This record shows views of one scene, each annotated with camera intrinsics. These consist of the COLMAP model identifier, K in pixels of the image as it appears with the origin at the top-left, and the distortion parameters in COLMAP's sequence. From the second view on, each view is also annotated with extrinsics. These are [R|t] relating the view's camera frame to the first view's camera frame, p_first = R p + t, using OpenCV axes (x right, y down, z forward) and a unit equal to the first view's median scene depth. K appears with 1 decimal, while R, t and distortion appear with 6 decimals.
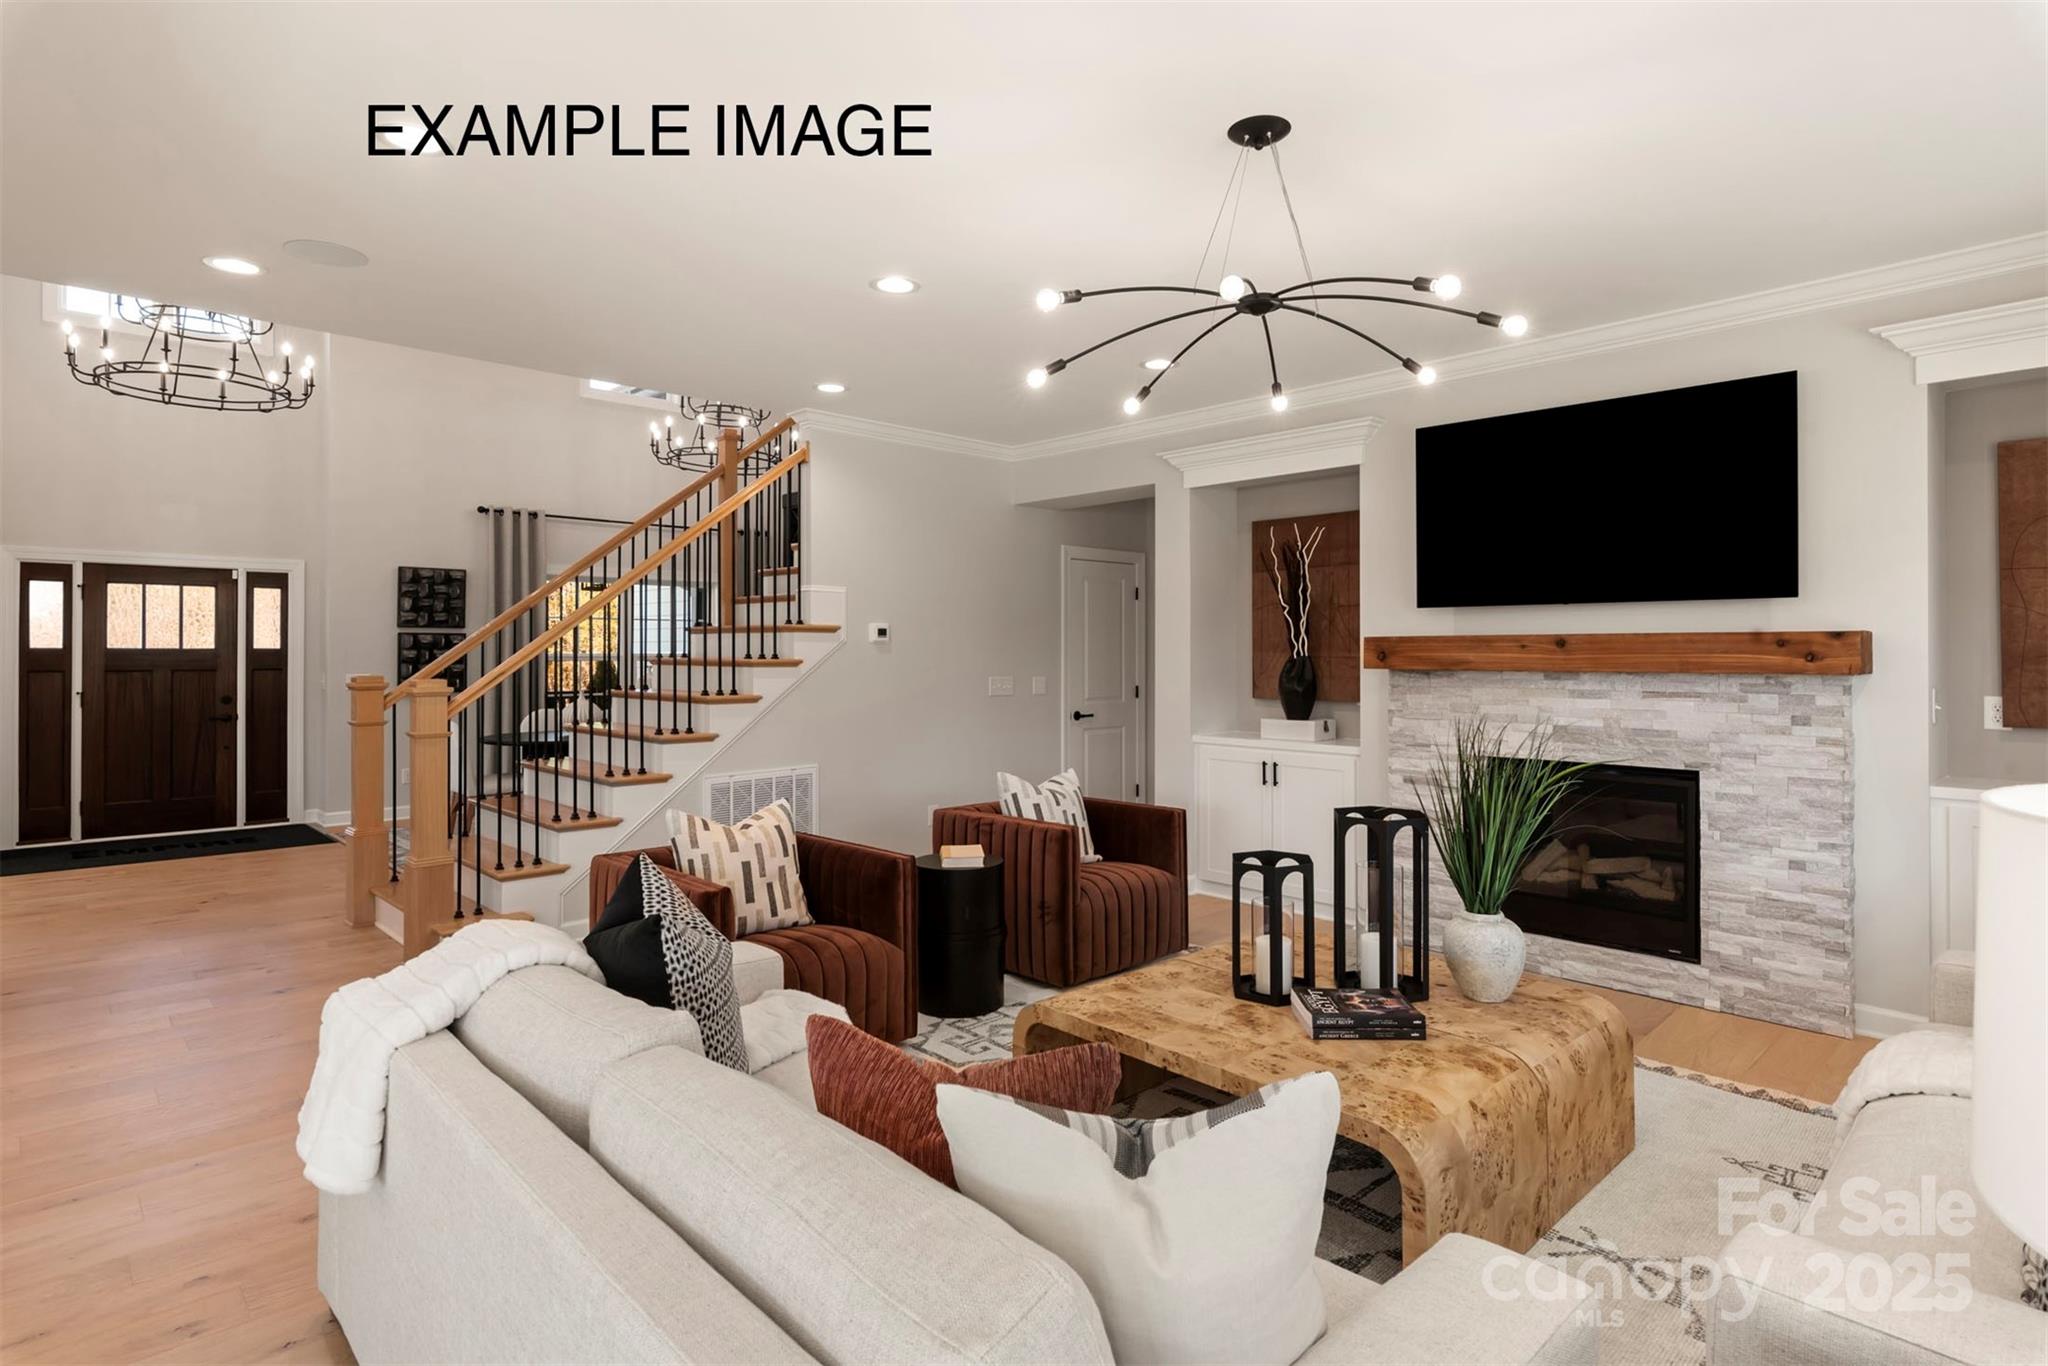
lens RADIAL K [[1053.2, 0, 1015.4], [0, 1053.2, 643.7], [0, 0, 1]] dist [0.006501, 0.000212]
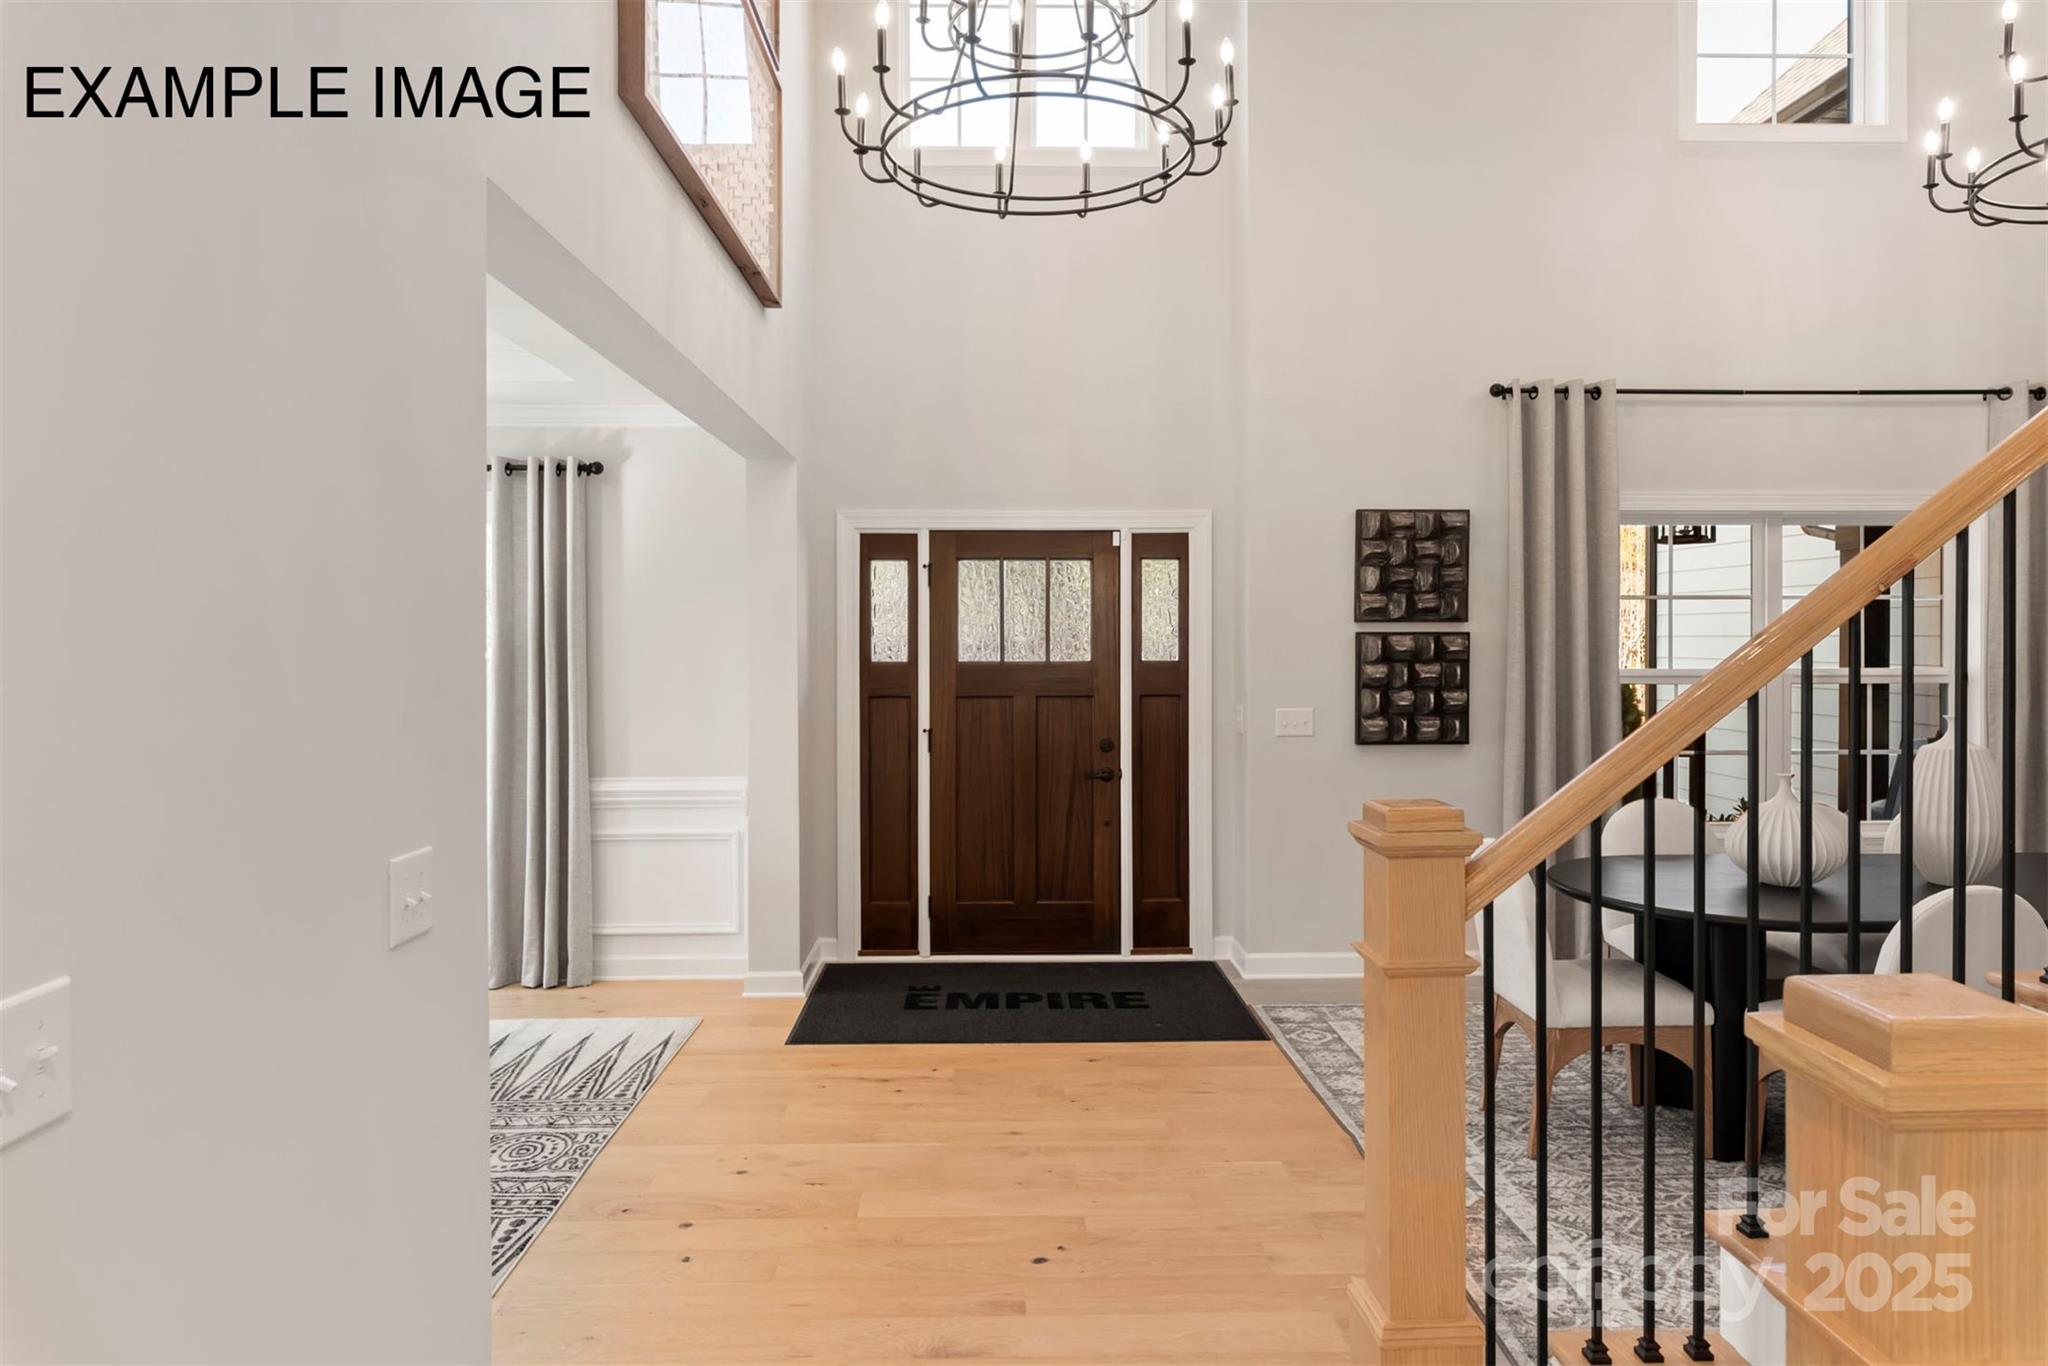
lens RADIAL K [[1230.3, 0, 1021.0], [0, 1230.3, 663.2], [0, 0, 1]] dist [-0.038350, 0.000457]
pose [[0.741675, 0.003750, -0.670749, -0.313515], [0.006713, 0.999893, 0.013013, -0.004062], [0.670726, -0.014154, 0.741570, 0.450591]]
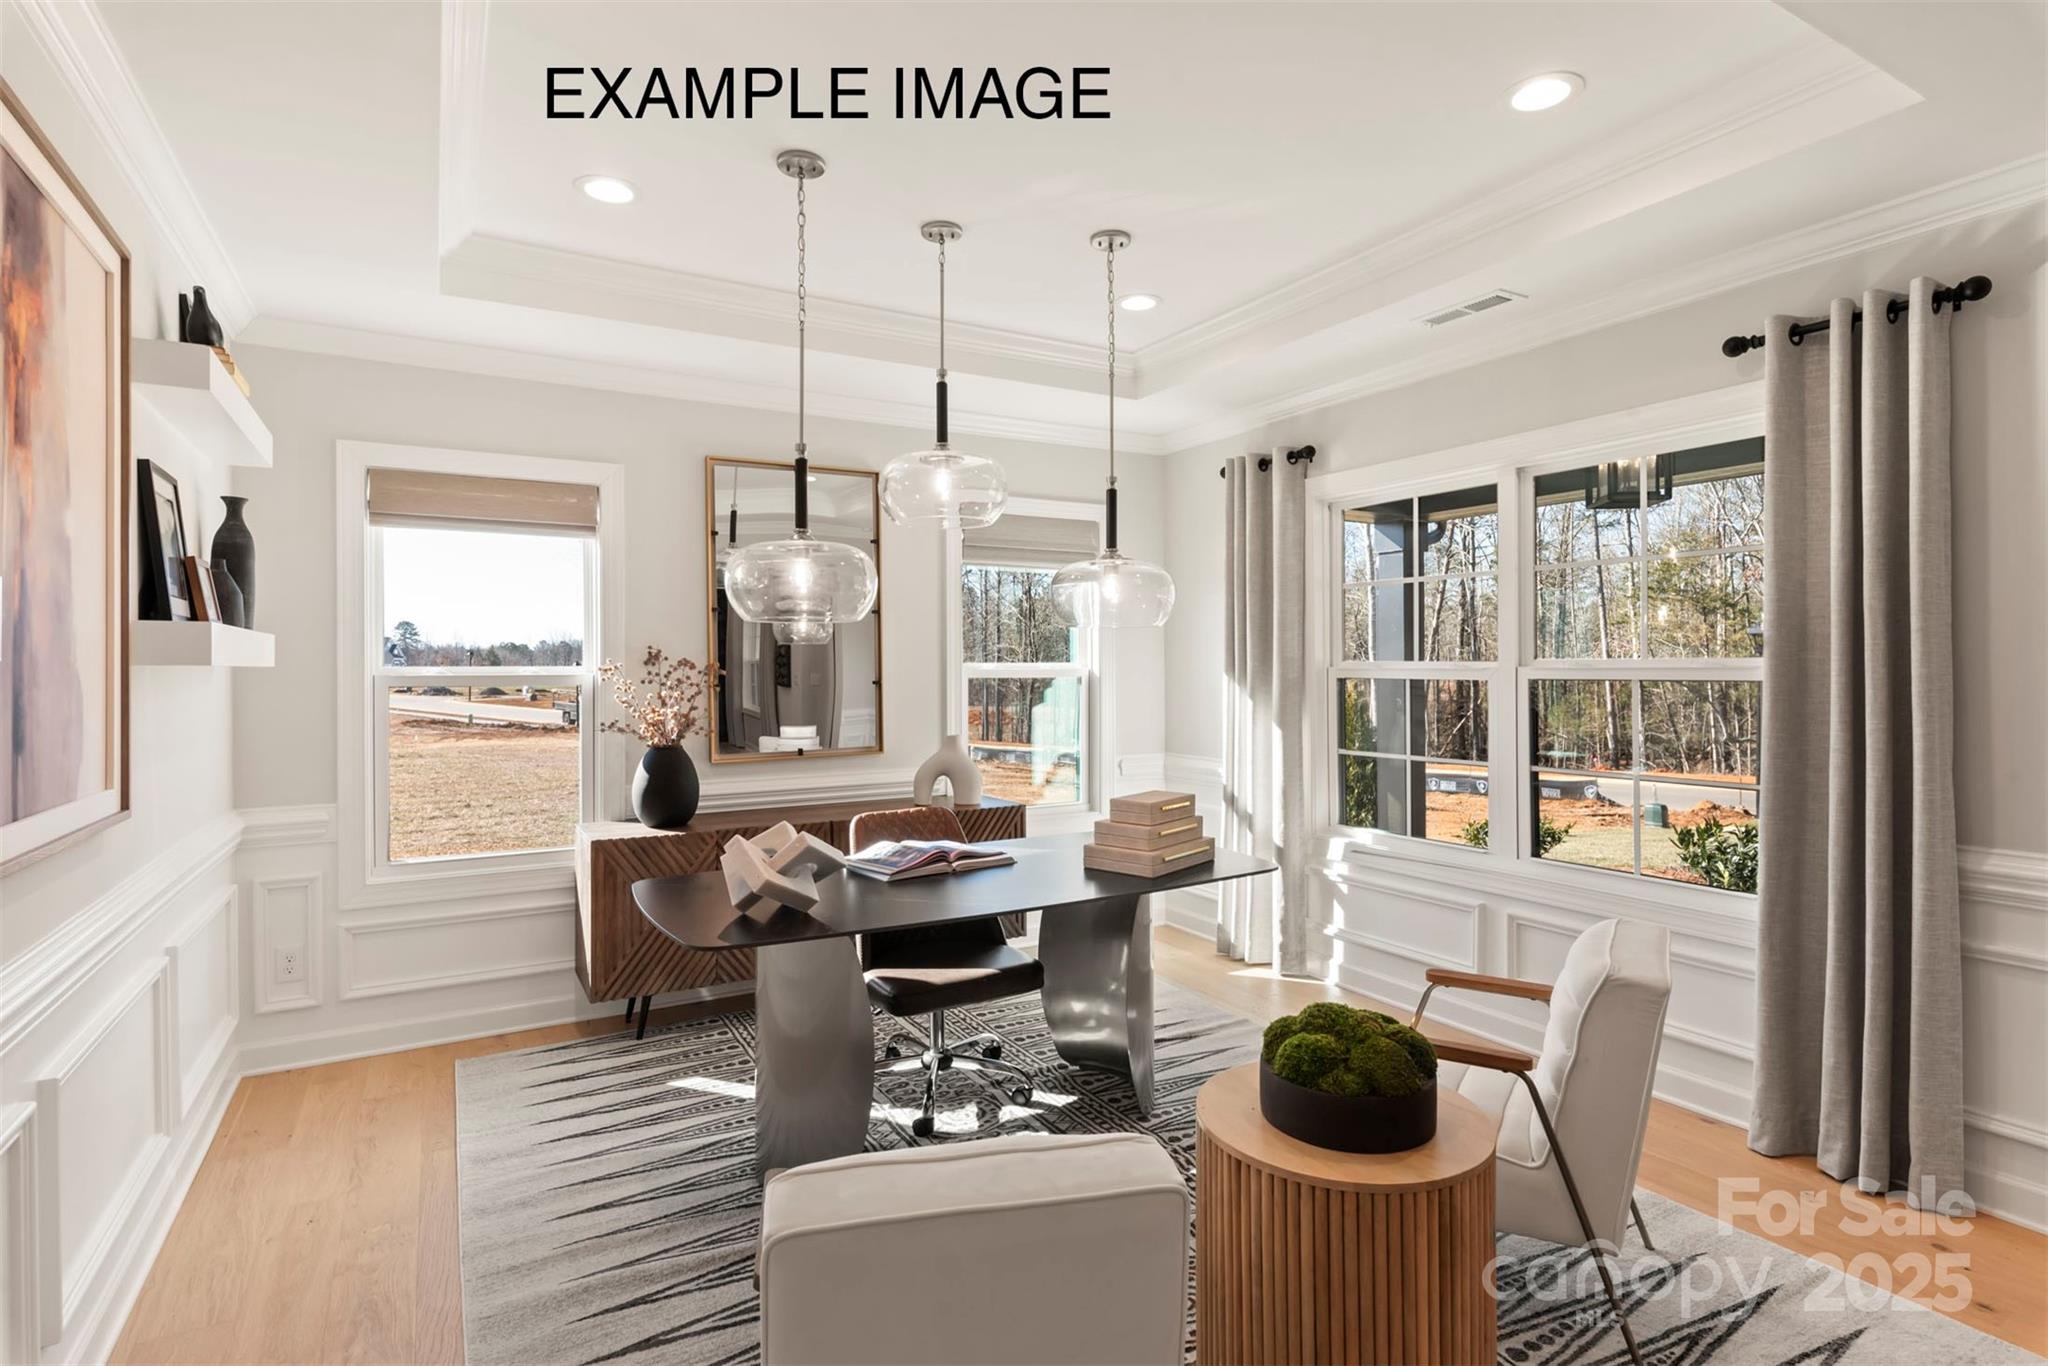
lens RADIAL K [[1053.2, 0, 1040.2], [0, 1053.2, 668.5], [0, 0, 1]] dist [0.006501, 0.000212]
pose [[-0.216464, 0.004139, -0.976282, -0.558008], [0.014473, 0.999895, 0.001030, 0.007222], [0.976183, -0.013907, -0.216501, 0.583063]]
